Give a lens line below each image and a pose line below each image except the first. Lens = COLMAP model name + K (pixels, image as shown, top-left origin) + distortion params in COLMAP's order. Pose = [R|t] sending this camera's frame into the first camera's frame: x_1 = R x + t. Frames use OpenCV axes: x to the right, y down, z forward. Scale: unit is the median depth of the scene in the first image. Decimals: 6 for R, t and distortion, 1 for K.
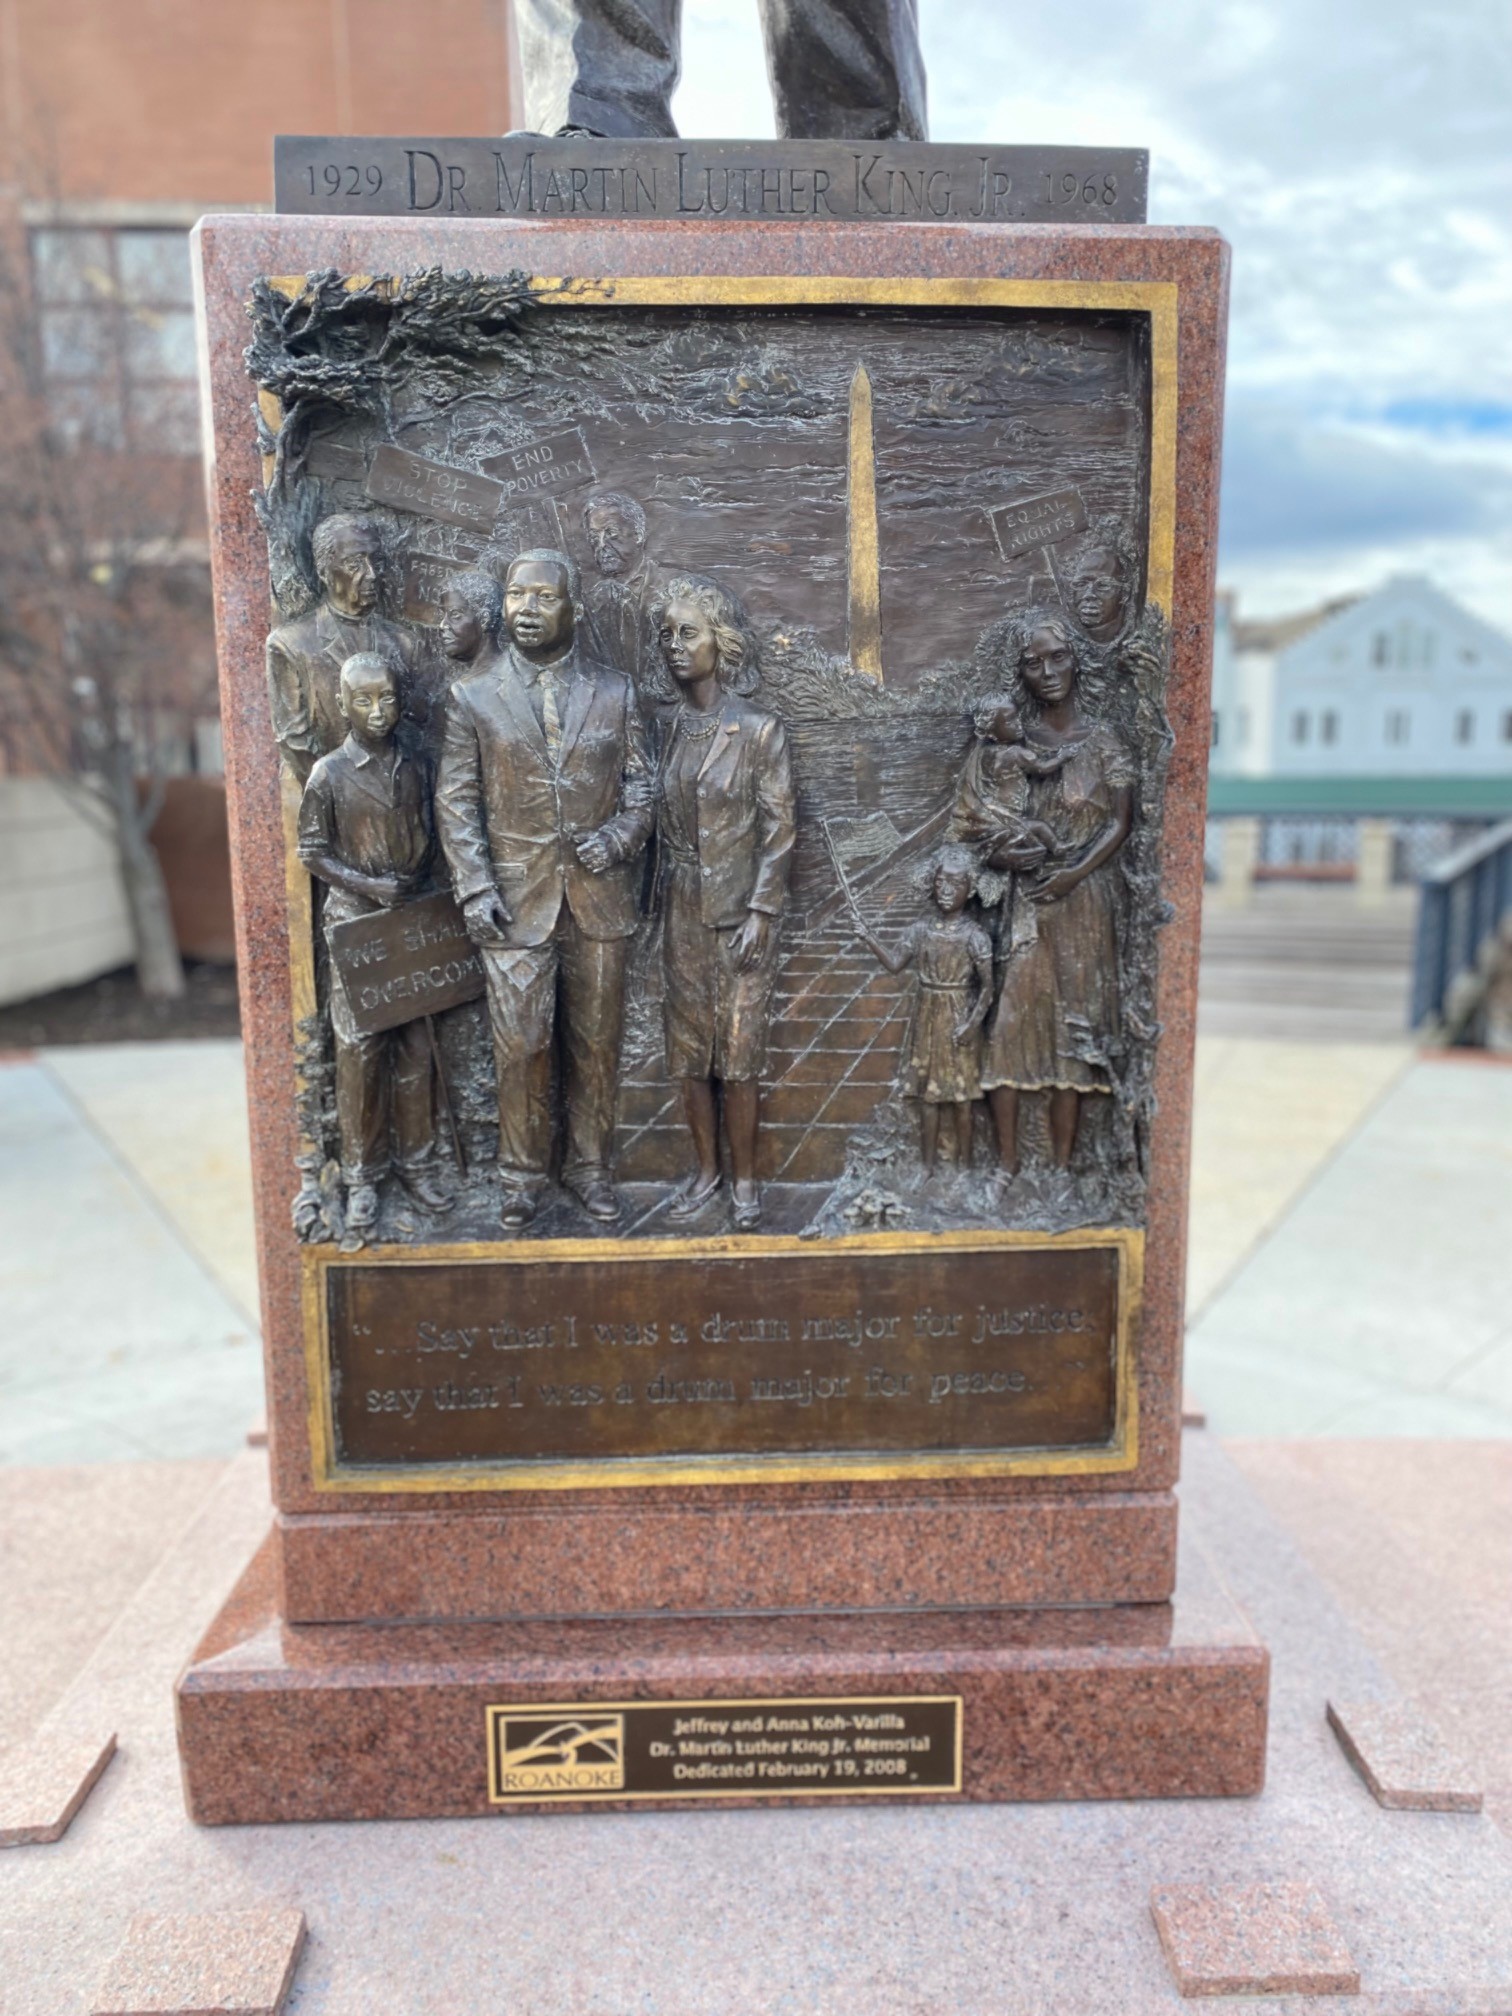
lens RADIAL K [[1570.0, 0, 761.7], [0, 1570.0, 994.1], [0, 0, 1]] dist [0.015725, -0.006759]
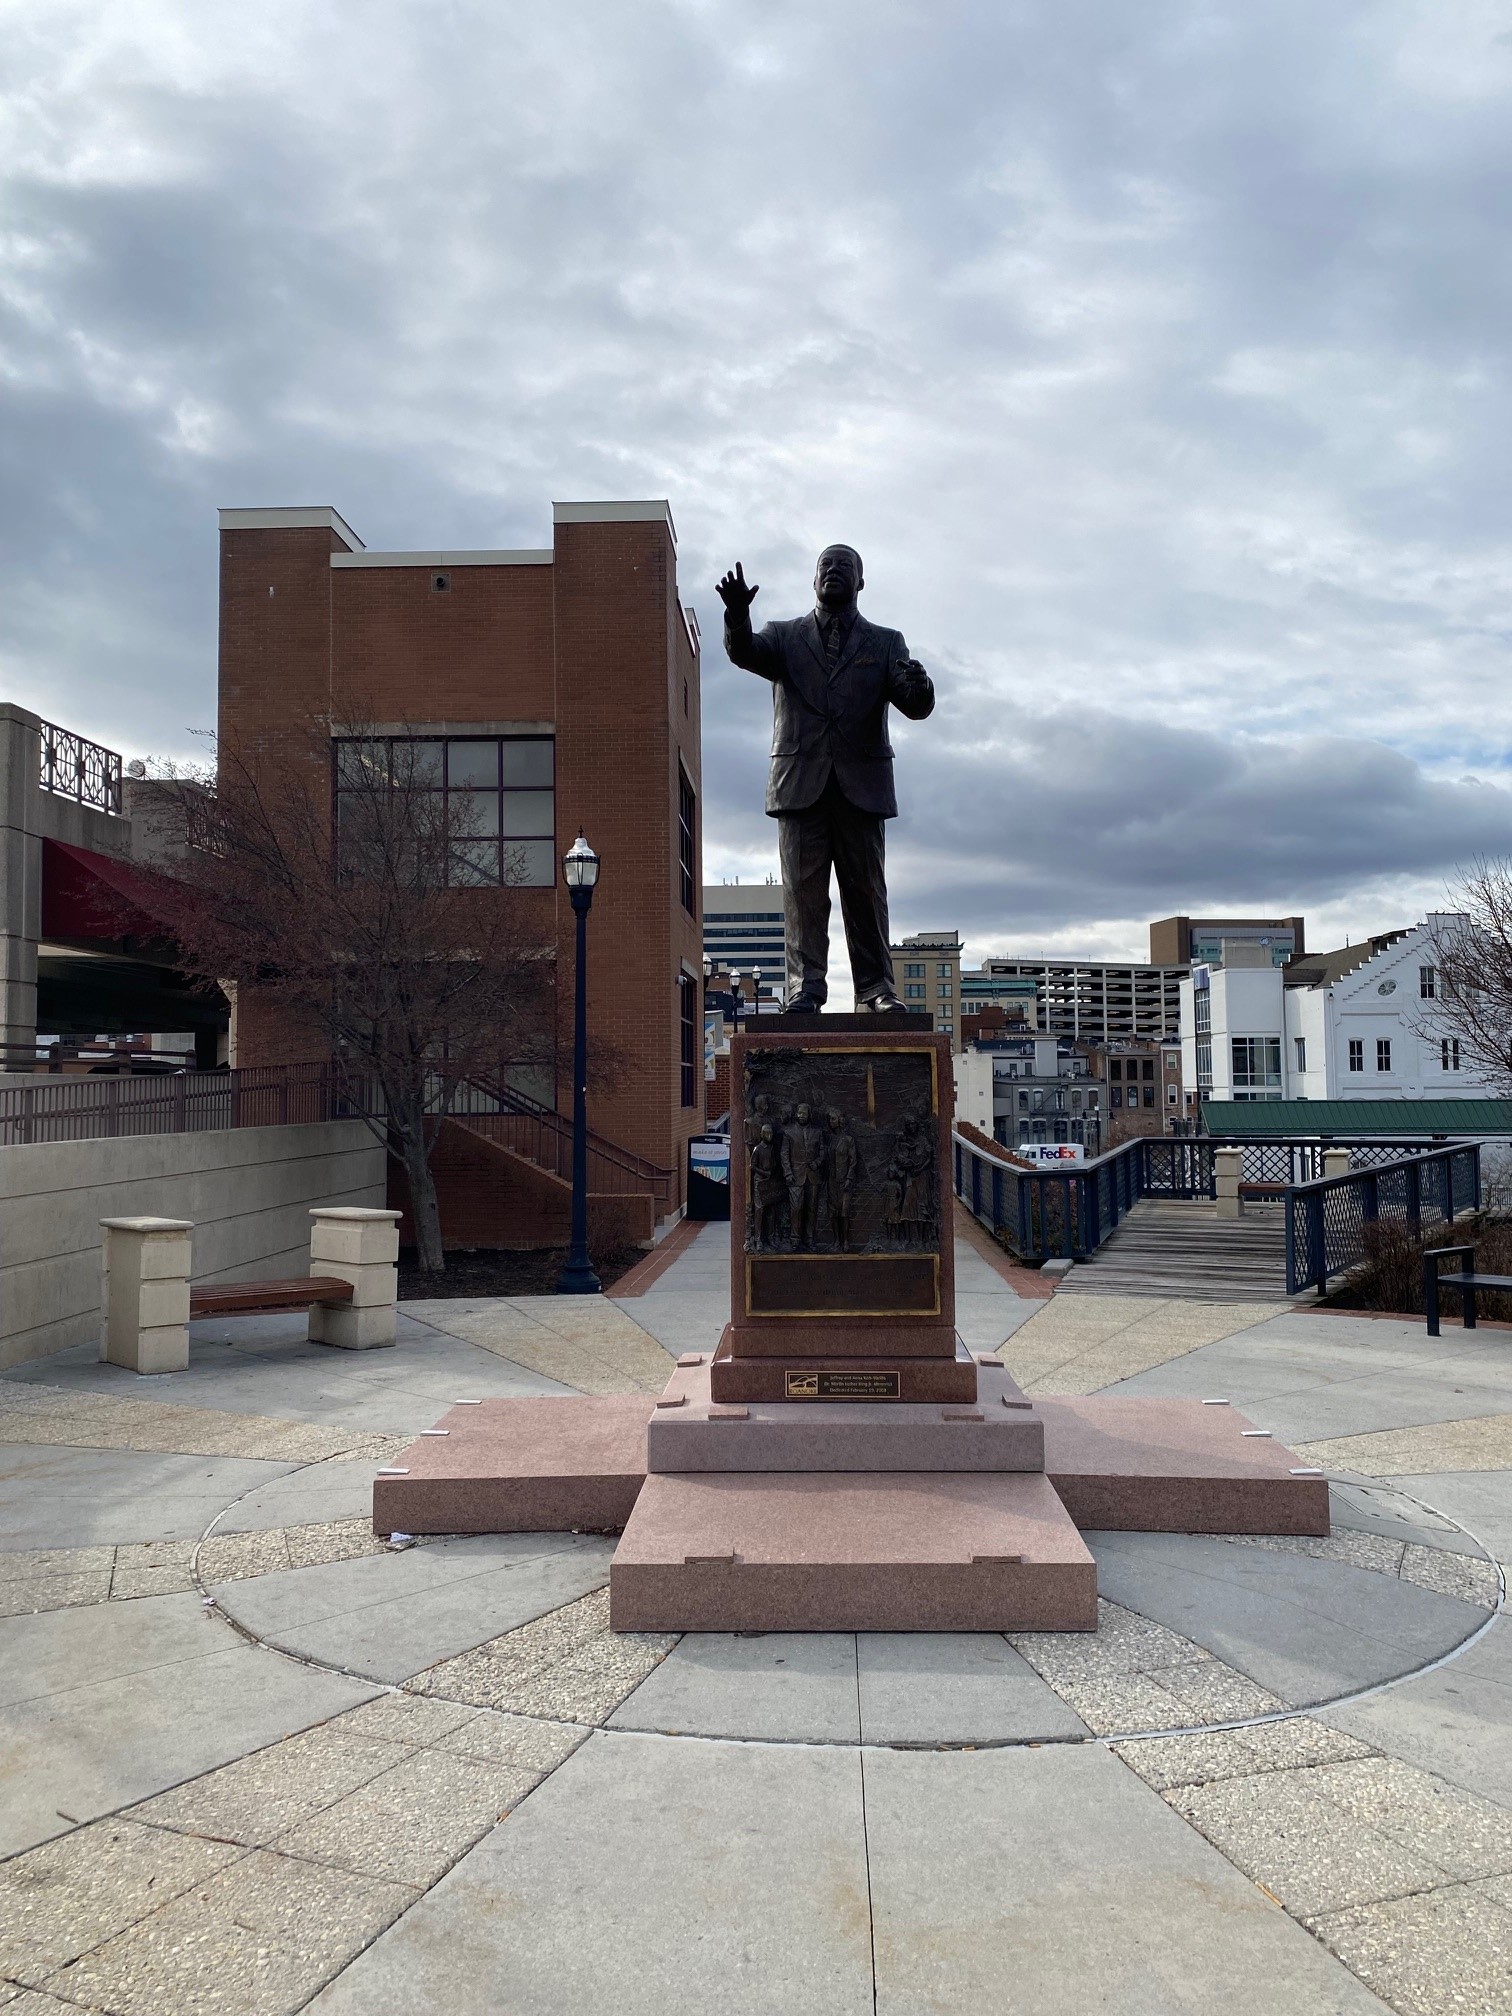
lens RADIAL K [[1570.0, 0, 766.0], [0, 1570.0, 990.1], [0, 0, 1]] dist [0.015725, -0.006759]
pose [[0.998859, -0.005846, -0.047389, -0.022719], [-0.004008, 0.978713, -0.205196, 0.338657], [0.047580, 0.205152, 0.977573, -3.485455]]
